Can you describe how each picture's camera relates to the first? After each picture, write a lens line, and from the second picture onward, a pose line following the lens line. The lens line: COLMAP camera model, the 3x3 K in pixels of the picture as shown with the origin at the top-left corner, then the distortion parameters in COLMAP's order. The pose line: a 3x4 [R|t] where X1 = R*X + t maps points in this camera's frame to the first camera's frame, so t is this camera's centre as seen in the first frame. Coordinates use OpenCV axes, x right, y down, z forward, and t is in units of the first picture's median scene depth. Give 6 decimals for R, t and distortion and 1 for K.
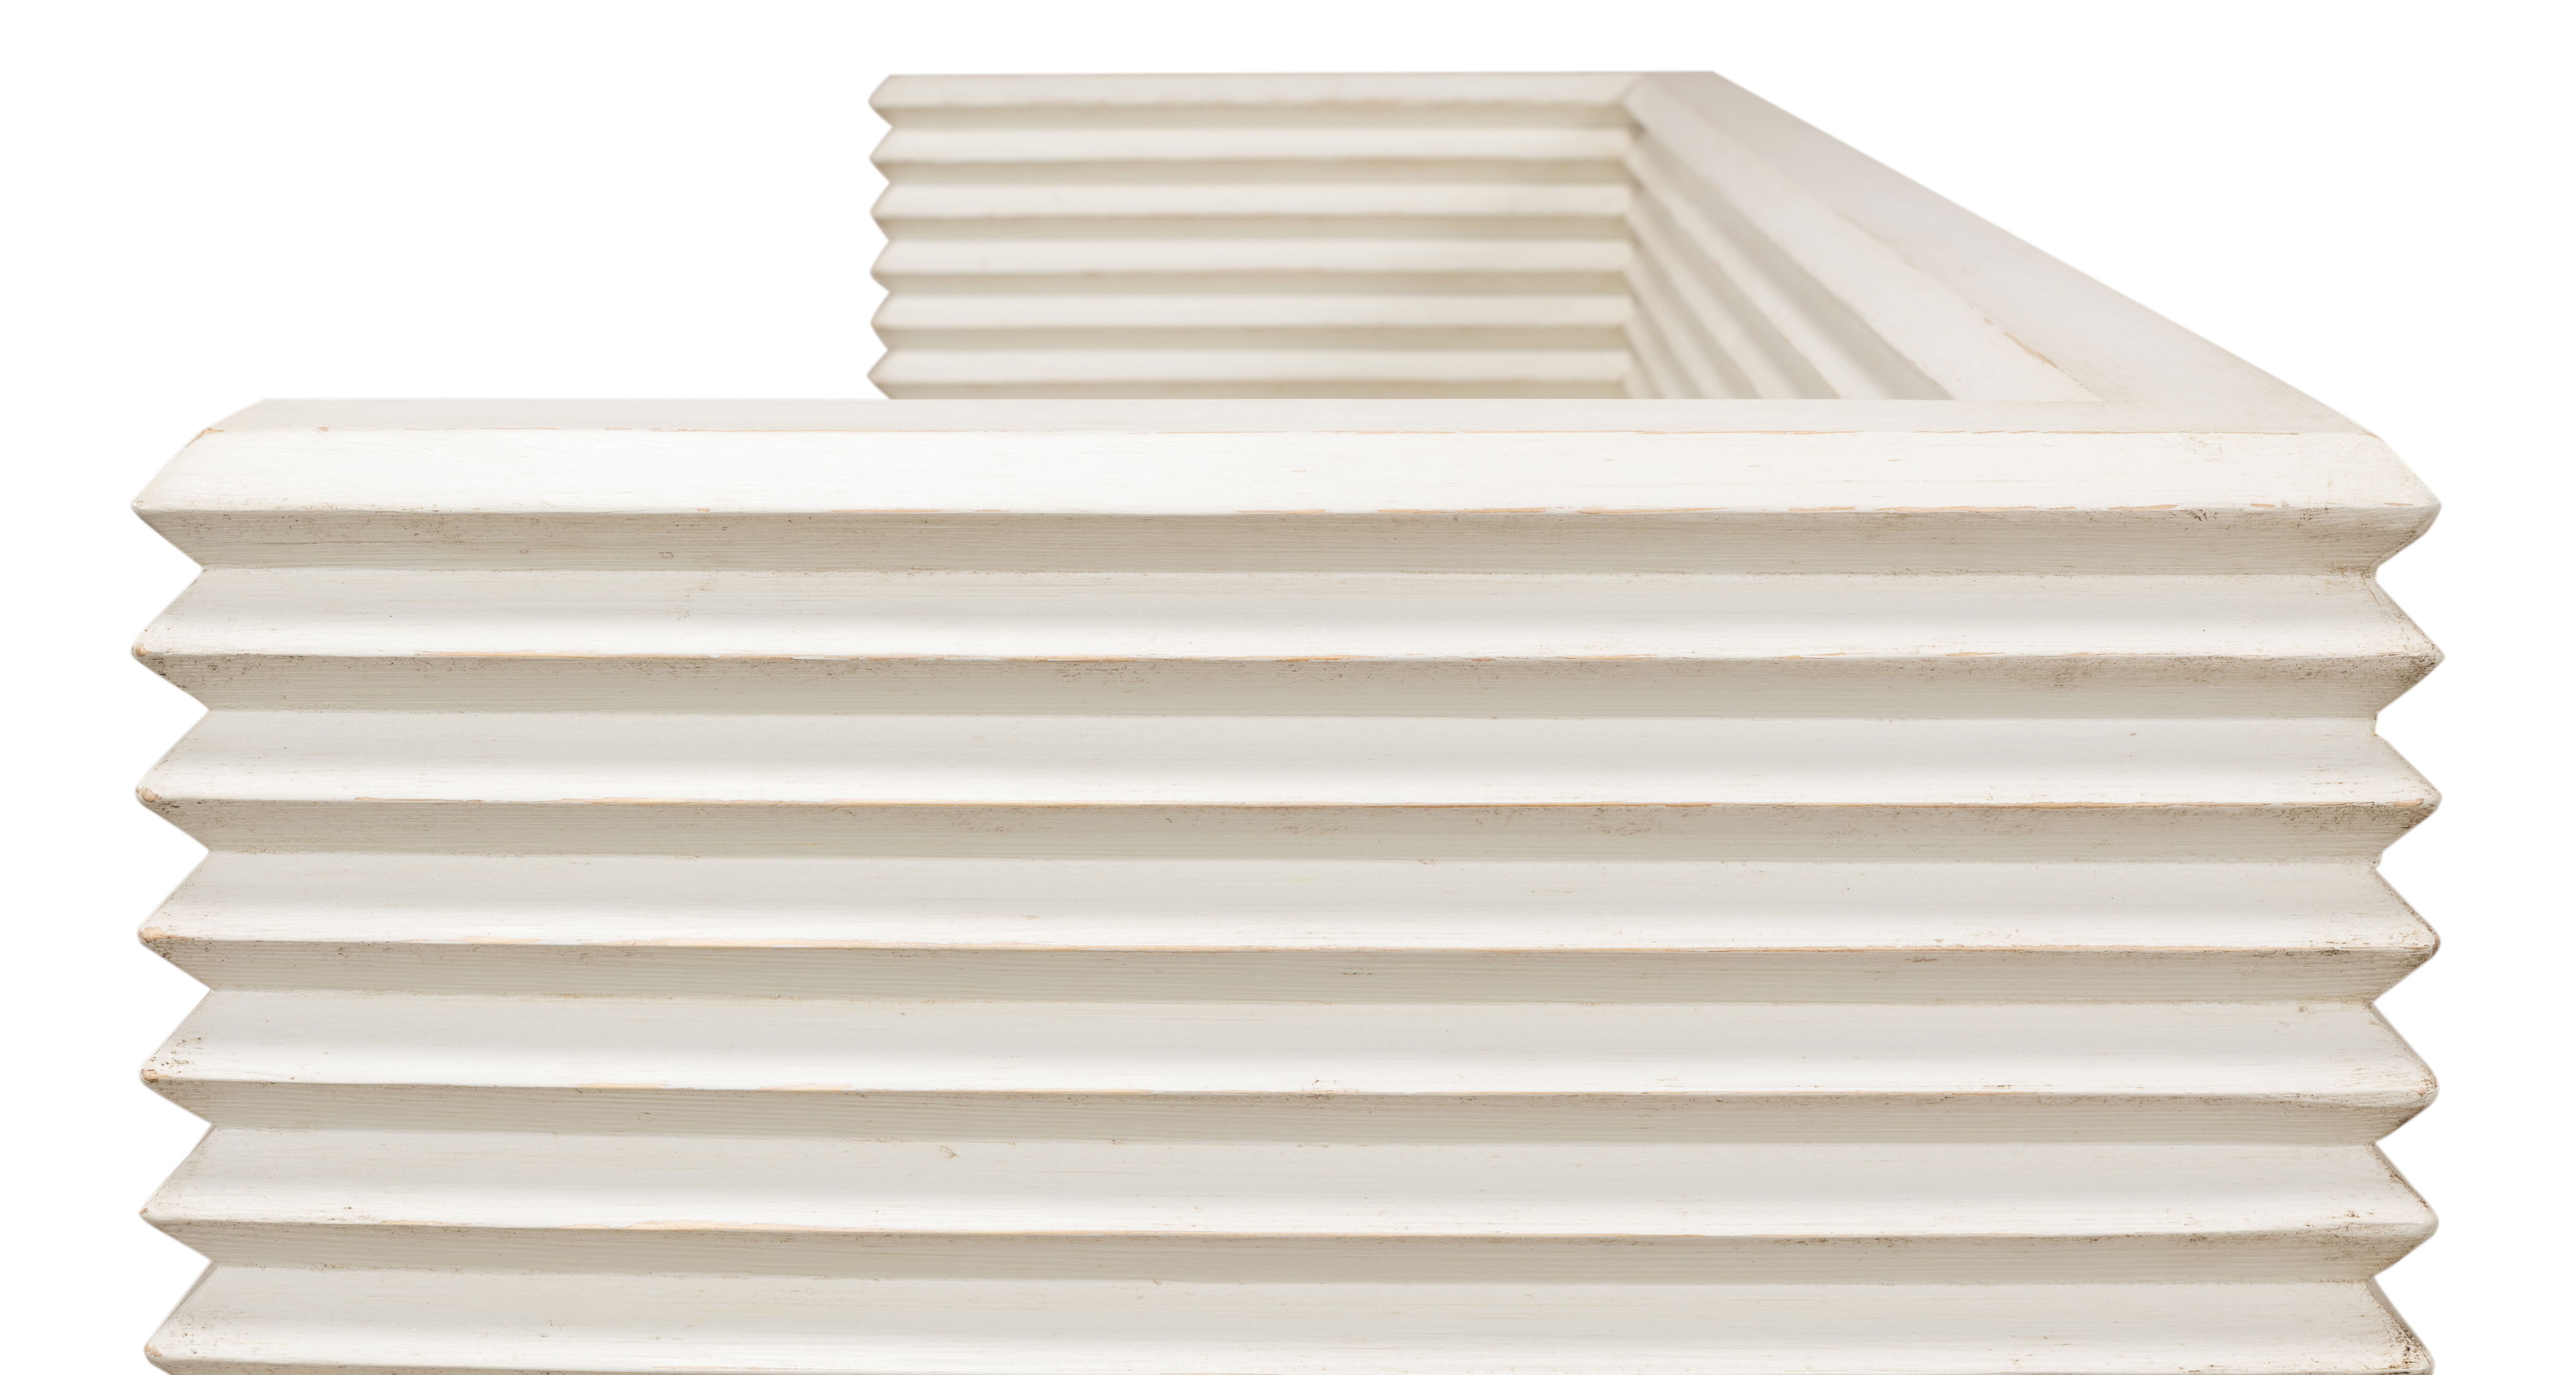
lens RADIAL K [[3668.7, 0, 1288.0], [0, 3668.7, 687.5], [0, 0, 1]] dist [-0.124844, 0.003263]
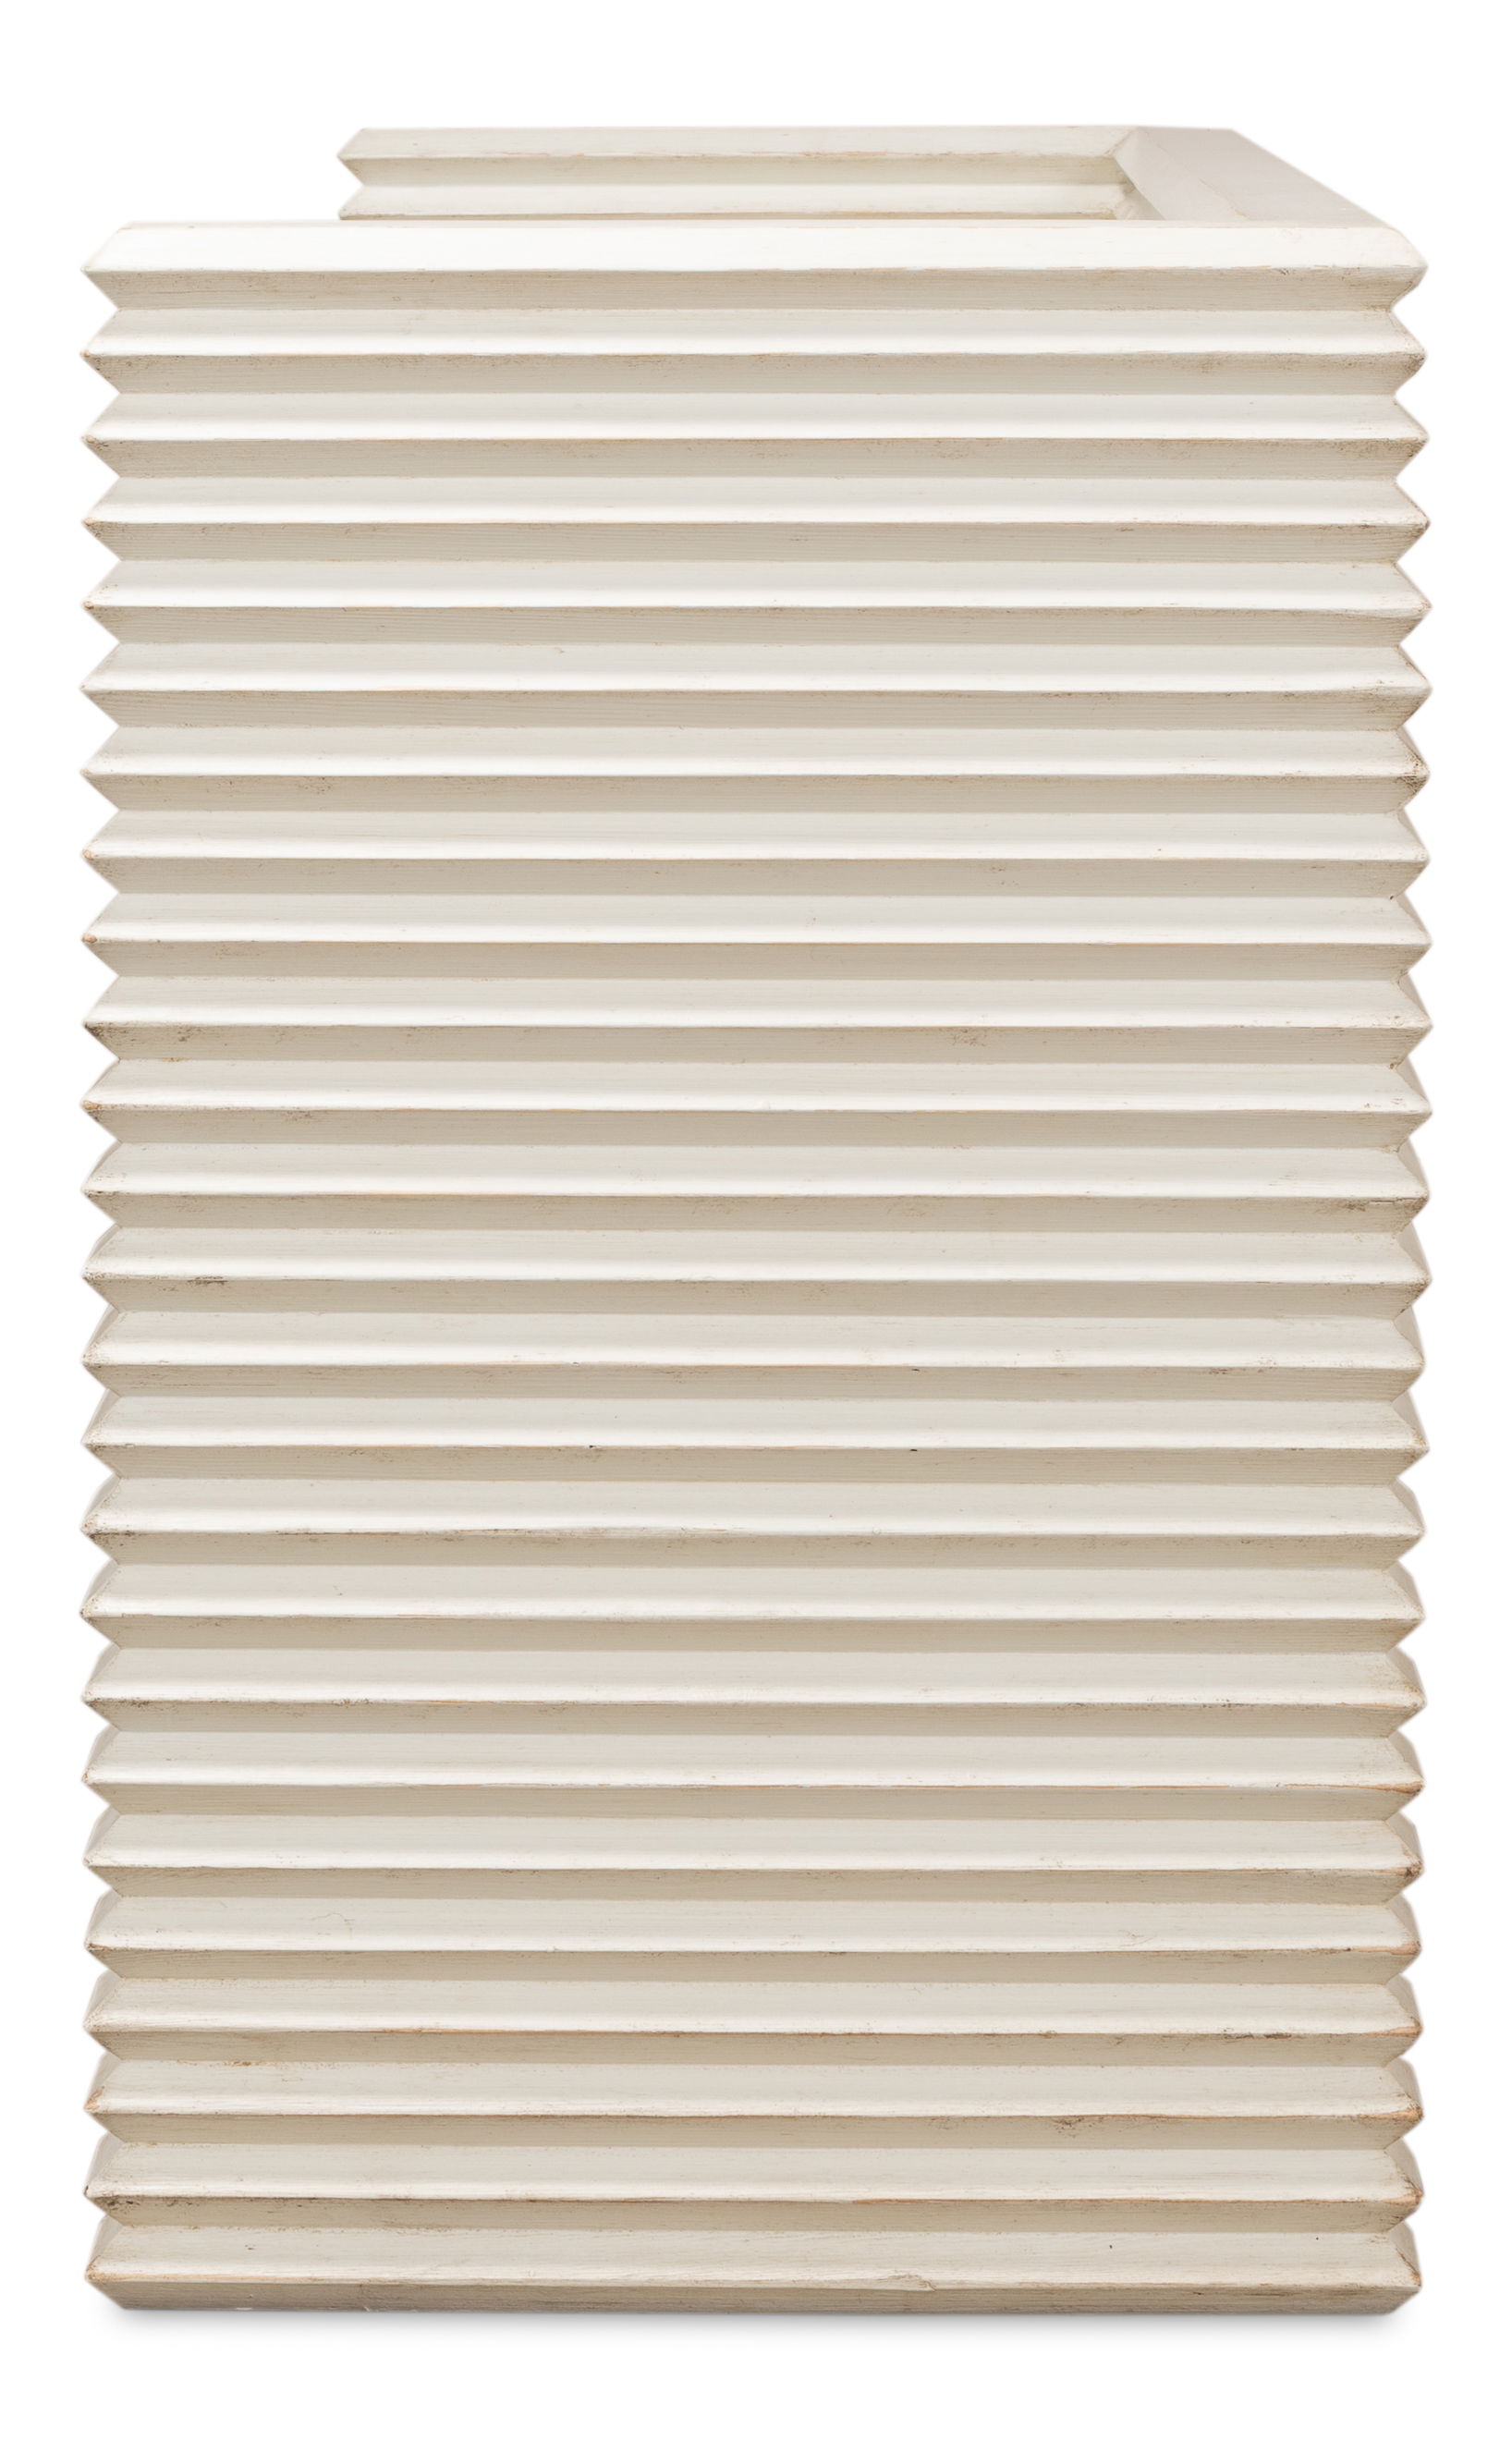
lens RADIAL K [[5392.1, 0, 756.0], [0, 5392.1, 1220.0], [0, 0, 1]] dist [-0.154992, 0.303144]
pose [[0.999989, 0.001957, -0.004253, 0.010363], [-0.001892, 0.999880, 0.015403, 0.360530], [0.004282, -0.015395, 0.999872, -1.539993]]
